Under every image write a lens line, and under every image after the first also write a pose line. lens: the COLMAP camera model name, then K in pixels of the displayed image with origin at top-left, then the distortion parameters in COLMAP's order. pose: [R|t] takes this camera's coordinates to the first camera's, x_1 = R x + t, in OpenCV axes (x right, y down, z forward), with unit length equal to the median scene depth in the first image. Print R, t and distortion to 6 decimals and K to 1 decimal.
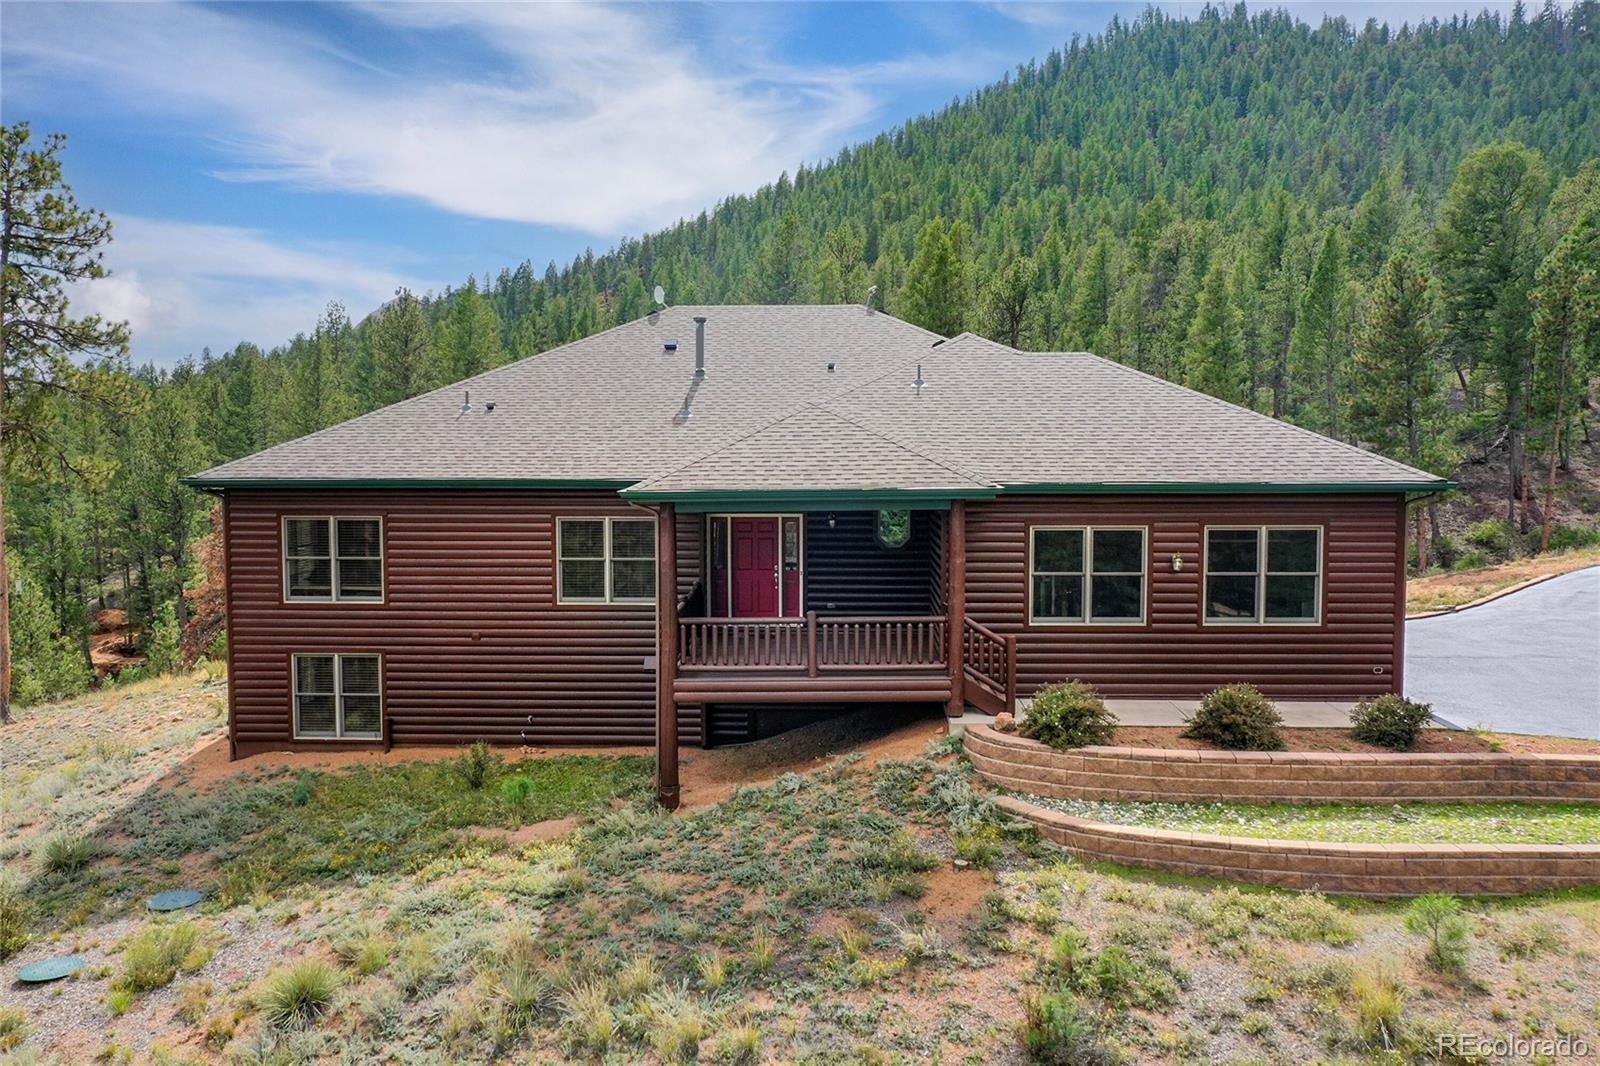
lens RADIAL K [[1259.1, 0, 800.0], [0, 1259.1, 533.0], [0, 0, 1]] dist [0.002460, 0.001156]
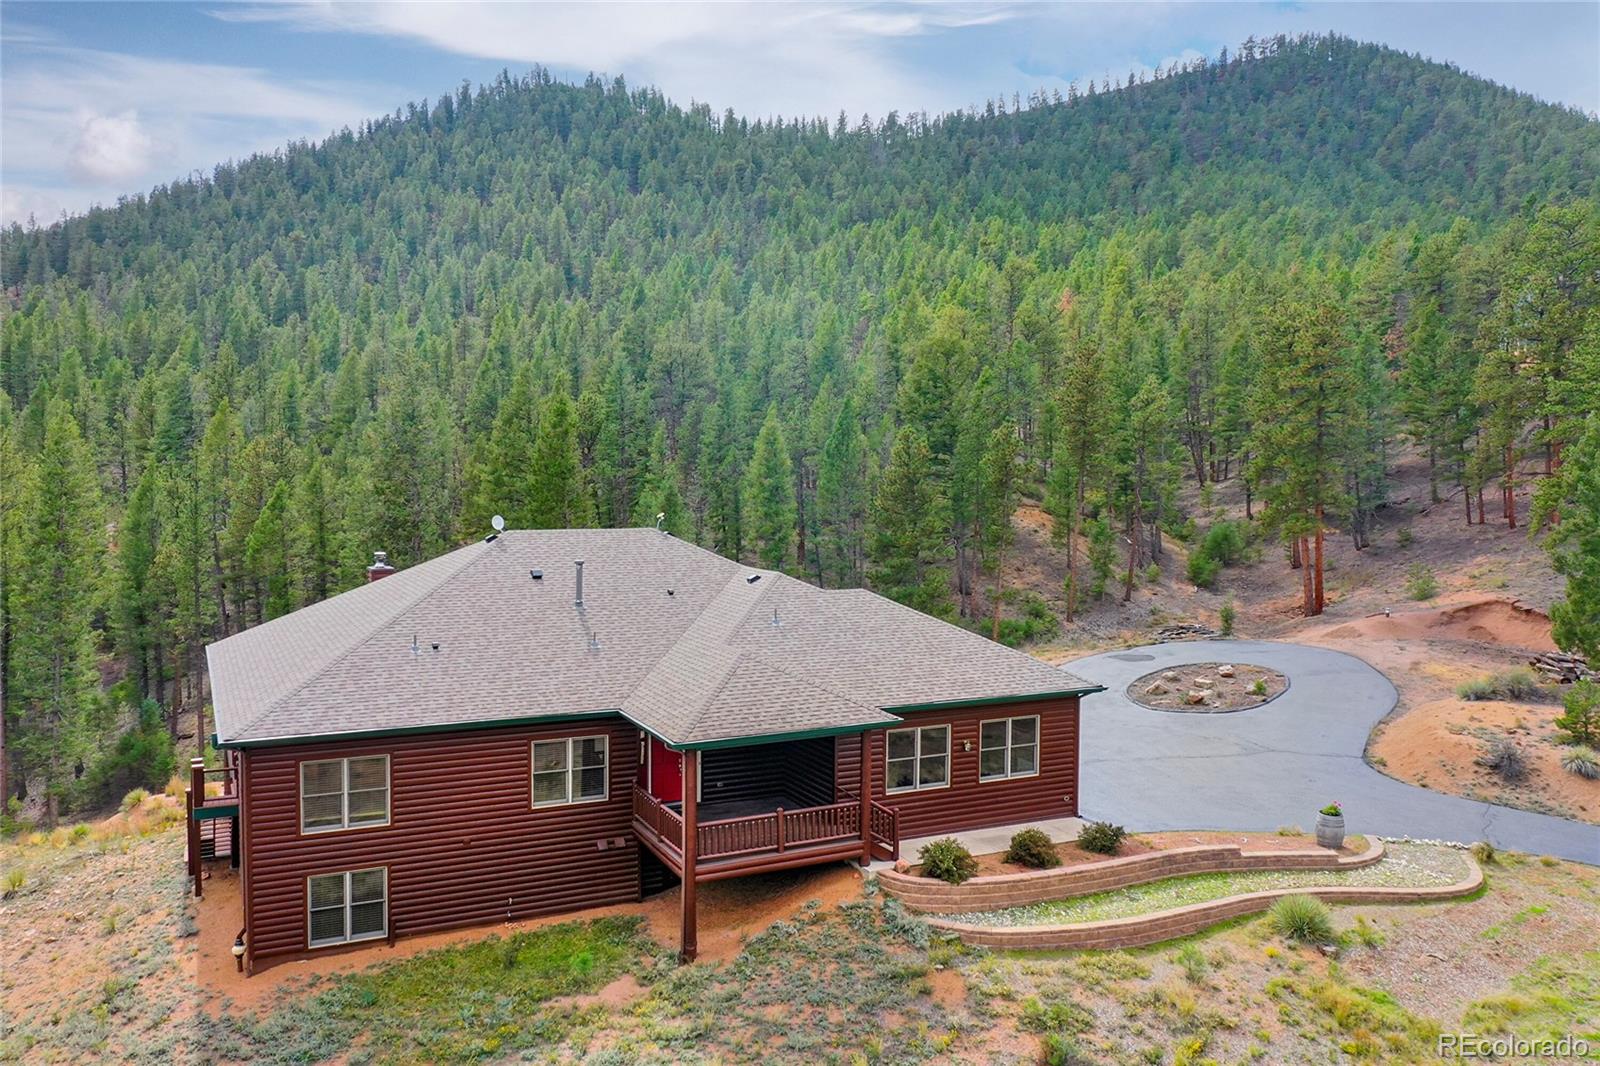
lens RADIAL K [[1259.1, 0, 800.0], [0, 1259.1, 533.0], [0, 0, 1]] dist [0.002460, 0.001156]
pose [[0.879348, -0.016258, 0.475902, -0.632010], [0.024392, 0.999643, -0.010920, -0.230203], [-0.475554, 0.021210, 0.879431, -0.301749]]
